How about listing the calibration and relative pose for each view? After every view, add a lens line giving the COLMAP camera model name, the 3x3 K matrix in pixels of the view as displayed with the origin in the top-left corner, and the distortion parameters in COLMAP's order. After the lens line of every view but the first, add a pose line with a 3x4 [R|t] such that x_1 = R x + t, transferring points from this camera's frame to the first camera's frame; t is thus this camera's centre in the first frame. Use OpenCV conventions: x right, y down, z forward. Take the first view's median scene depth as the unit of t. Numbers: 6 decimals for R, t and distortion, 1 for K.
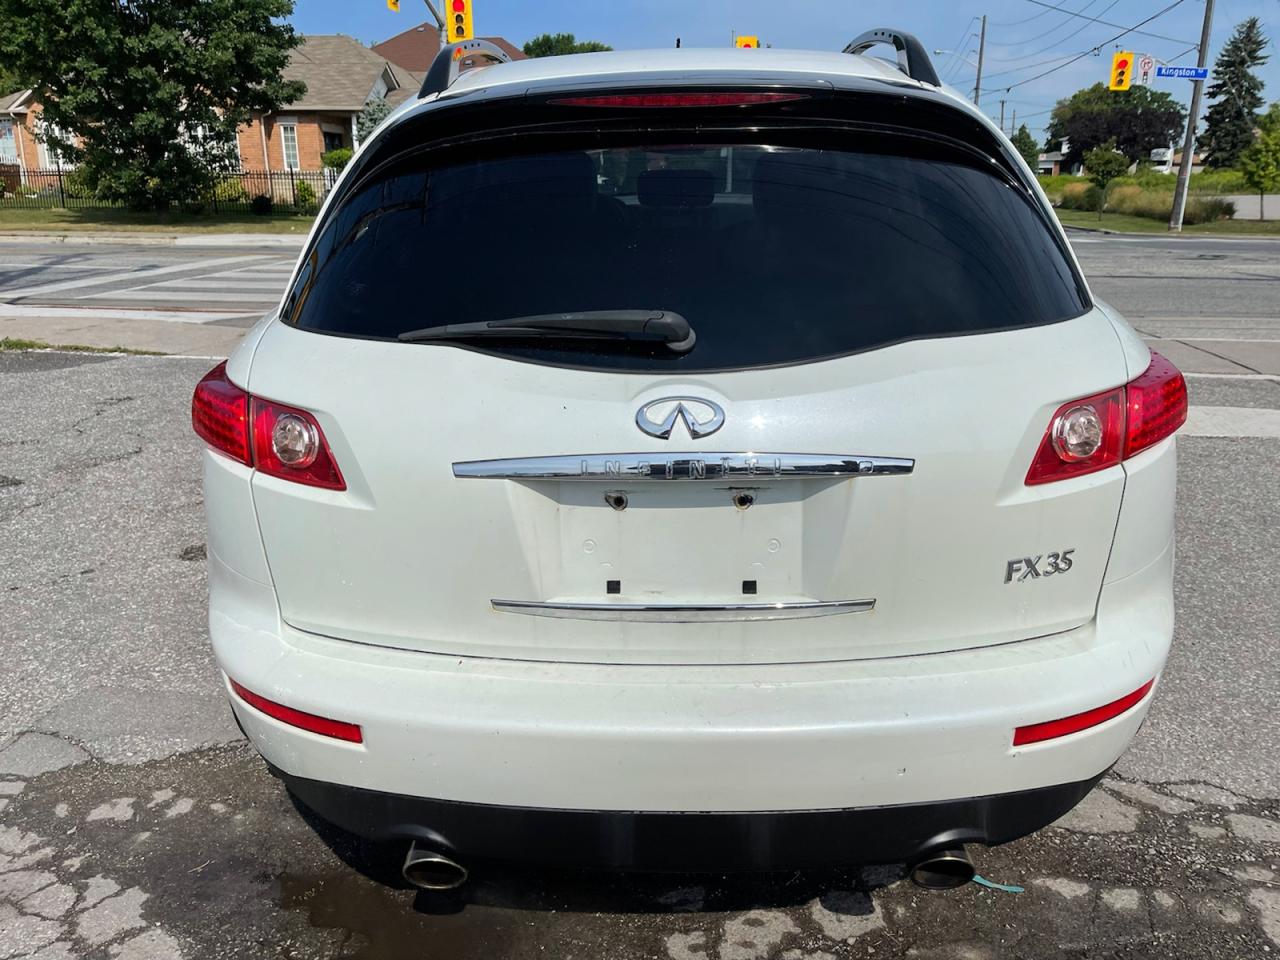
lens RADIAL K [[977.7, 0, 641.0], [0, 977.7, 485.5], [0, 0, 1]] dist [0.084300, -0.115410]
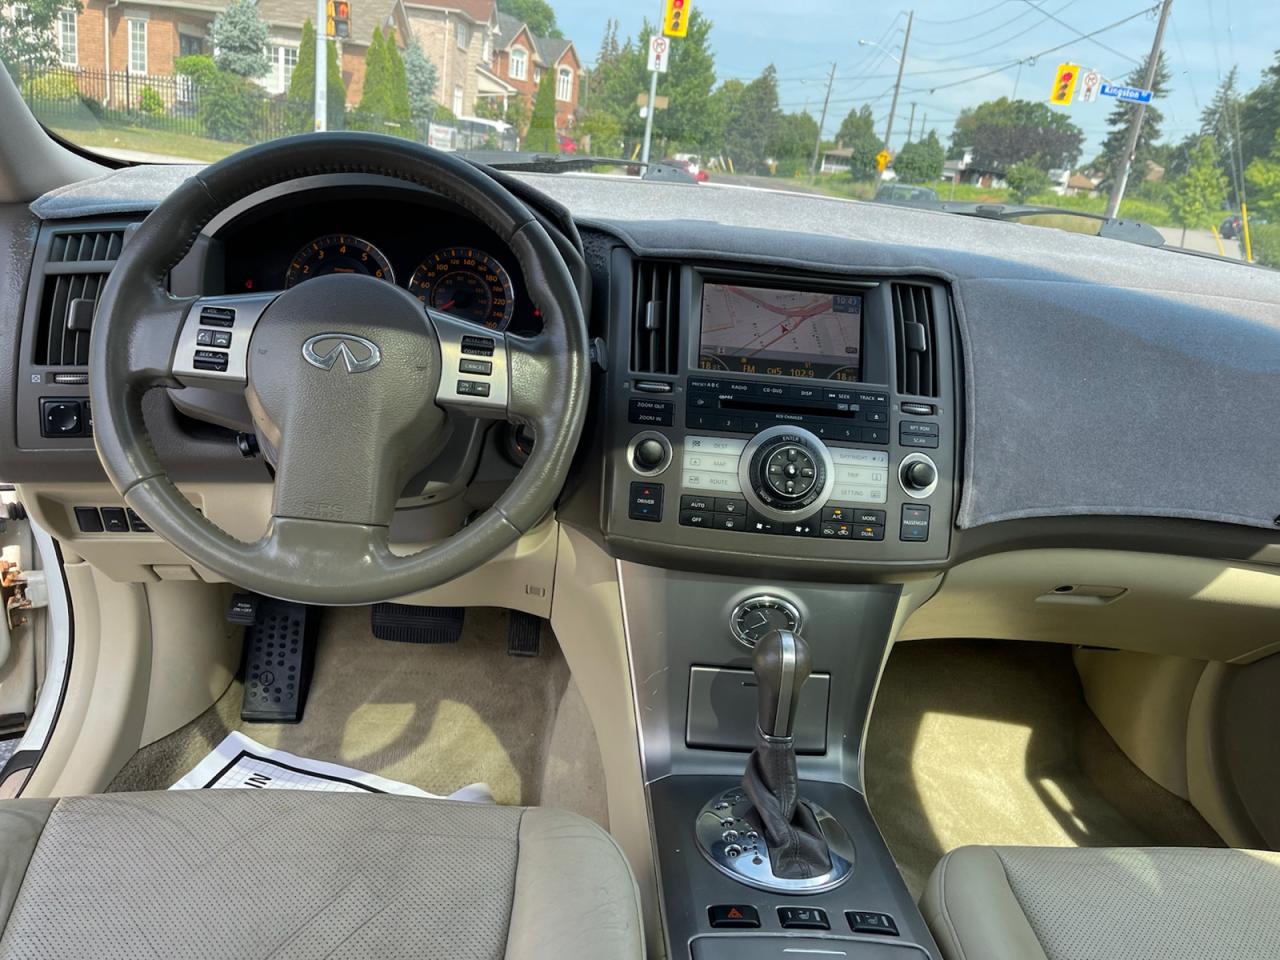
lens RADIAL K [[977.7, 0, 638.4], [0, 977.7, 477.9], [0, 0, 1]] dist [0.084300, -0.115410]
pose [[0.988975, 0.082222, 0.123158, -0.002930], [-0.085556, 0.996090, 0.022022, -0.033974], [-0.120865, -0.032316, 0.992143, 0.112181]]
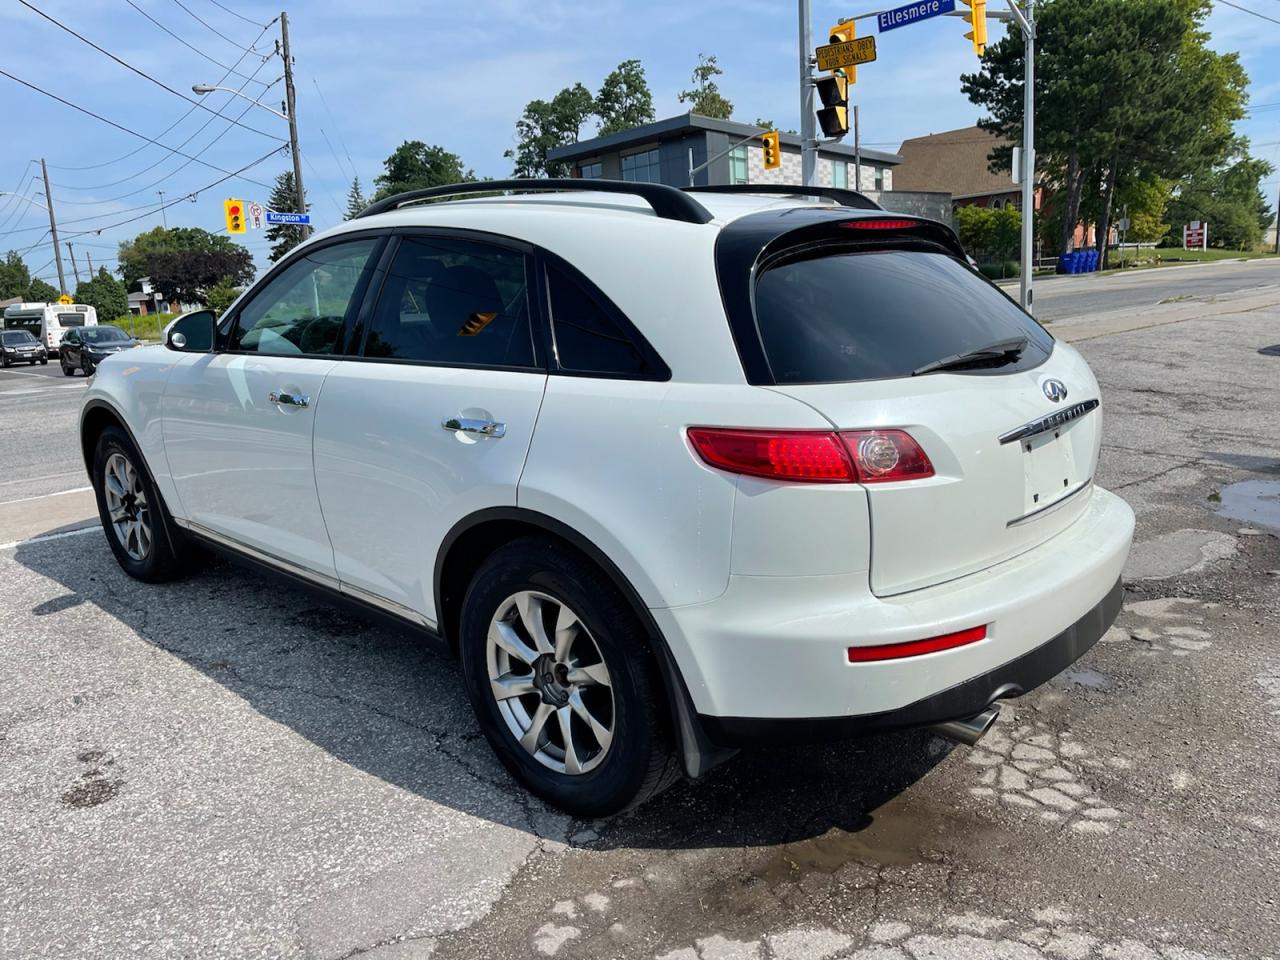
lens RADIAL K [[977.7, 0, 636.6], [0, 977.7, 484.9], [0, 0, 1]] dist [0.084300, -0.115410]
pose [[0.653709, -0.183413, 0.734183, -0.089233], [0.277890, 0.960584, -0.007458, -0.004987], [-0.703876, 0.208897, 0.678911, 0.016880]]
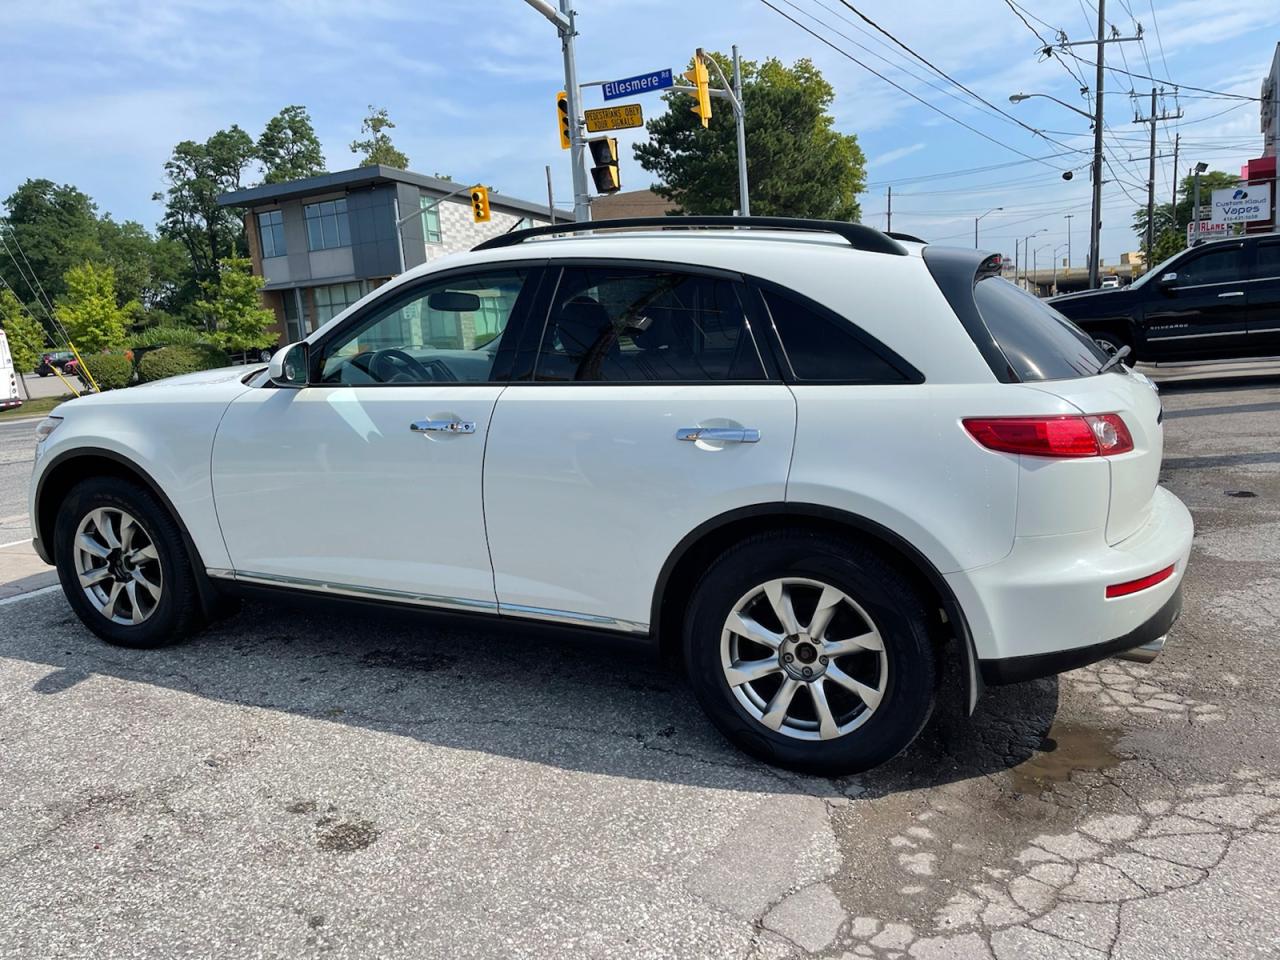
lens RADIAL K [[977.7, 0, 646.8], [0, 977.7, 482.6], [0, 0, 1]] dist [0.084300, -0.115410]
pose [[0.367398, -0.173904, 0.913661, -0.127527], [0.336024, 0.940827, 0.043954, -0.017690], [-0.867241, 0.290864, 0.404094, 0.056532]]
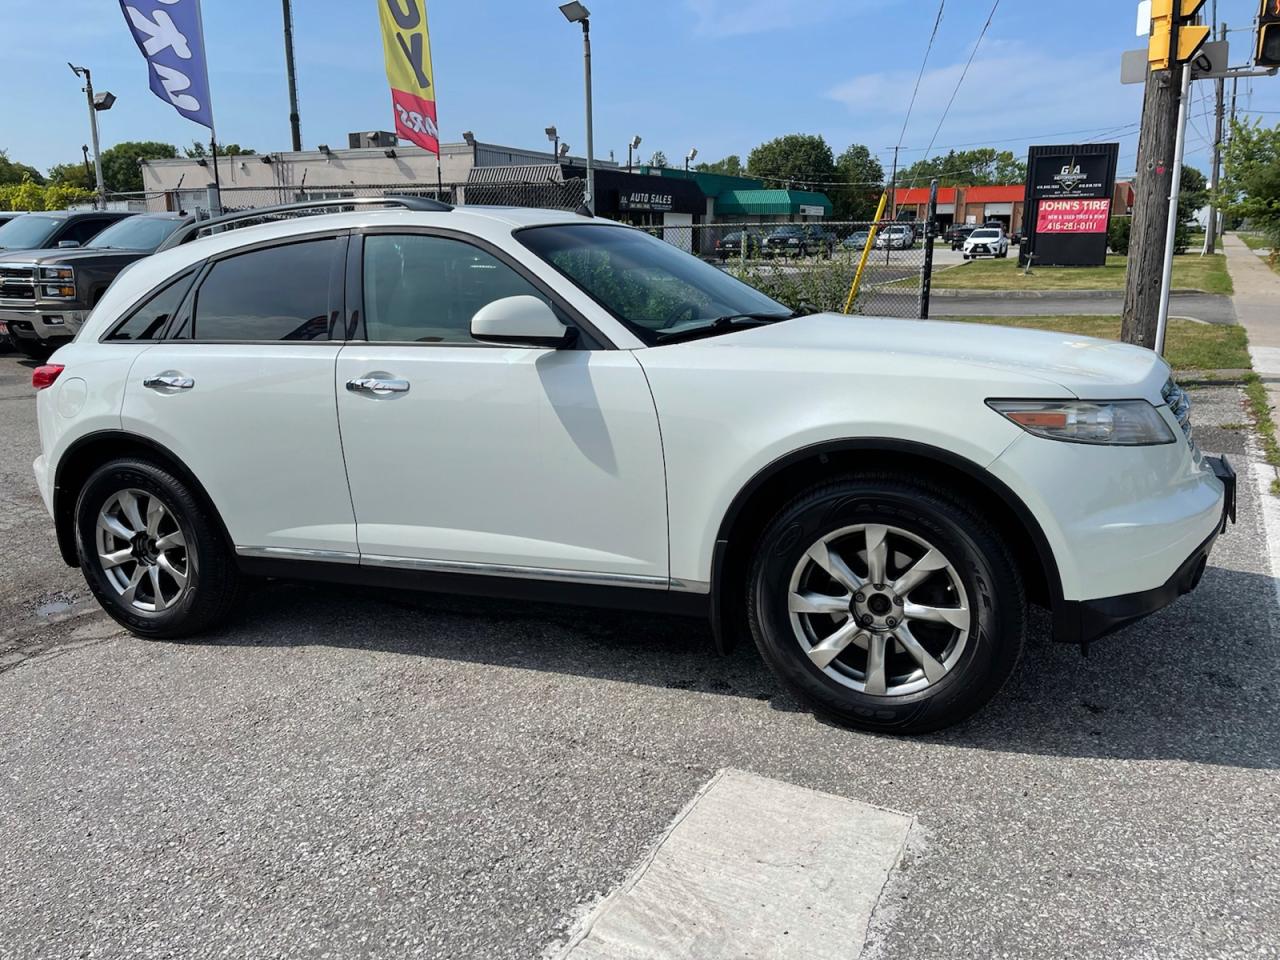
lens RADIAL K [[977.7, 0, 632.3], [0, 977.7, 472.0], [0, 0, 1]] dist [0.084300, -0.115410]
pose [[-0.382136, 0.210831, -0.899735, 0.133981], [-0.267103, 0.906870, 0.325948, -0.064536], [0.884663, 0.364878, -0.290234, 0.185449]]
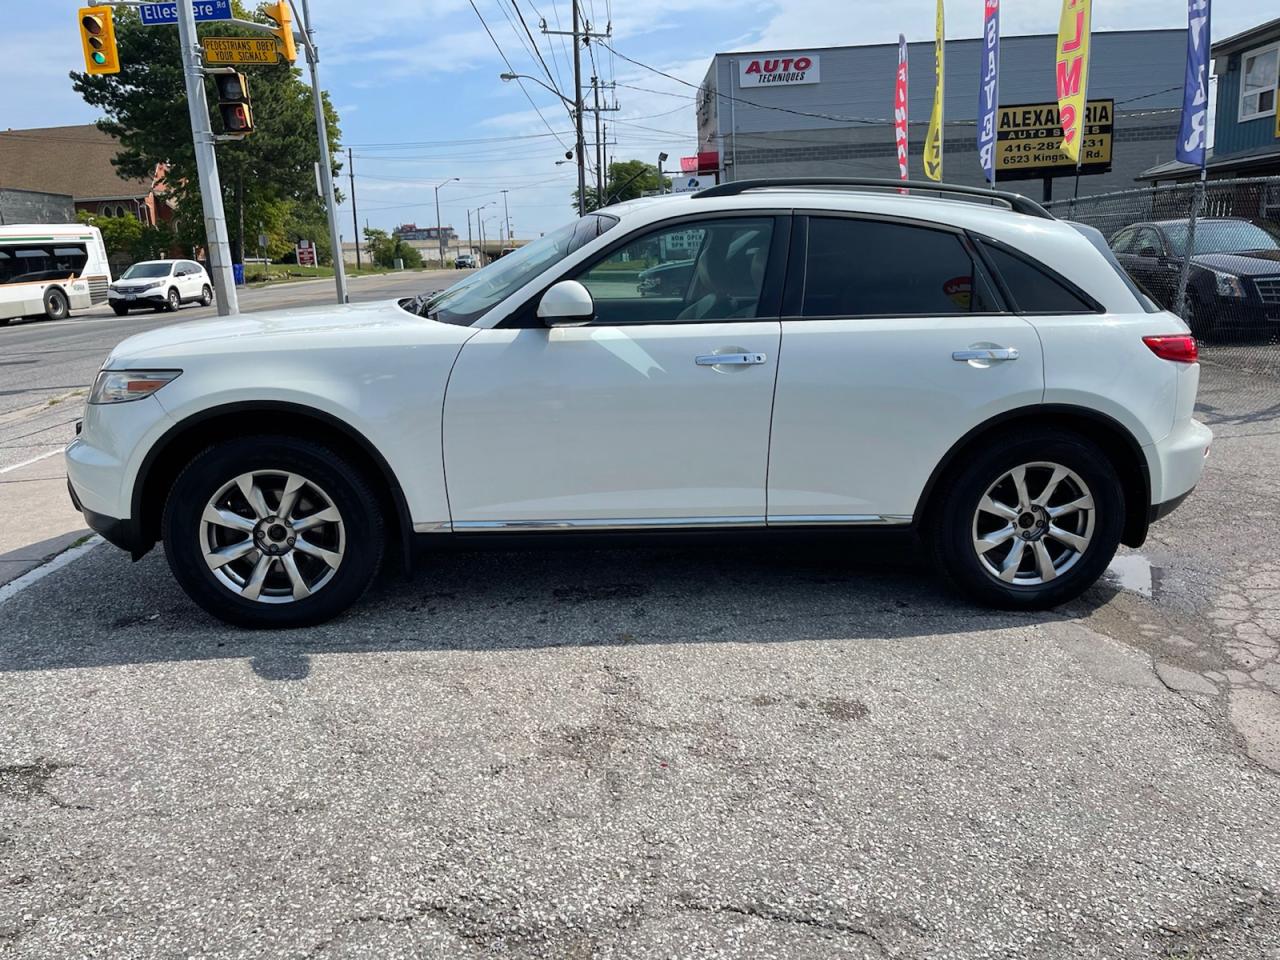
lens RADIAL K [[977.7, 0, 635.1], [0, 977.7, 477.6], [0, 0, 1]] dist [0.084300, -0.115410]
pose [[-0.152938, -0.209801, 0.965709, -0.153413], [0.332347, 0.909367, 0.250194, -0.049102], [-0.930675, 0.359215, -0.069350, 0.148840]]
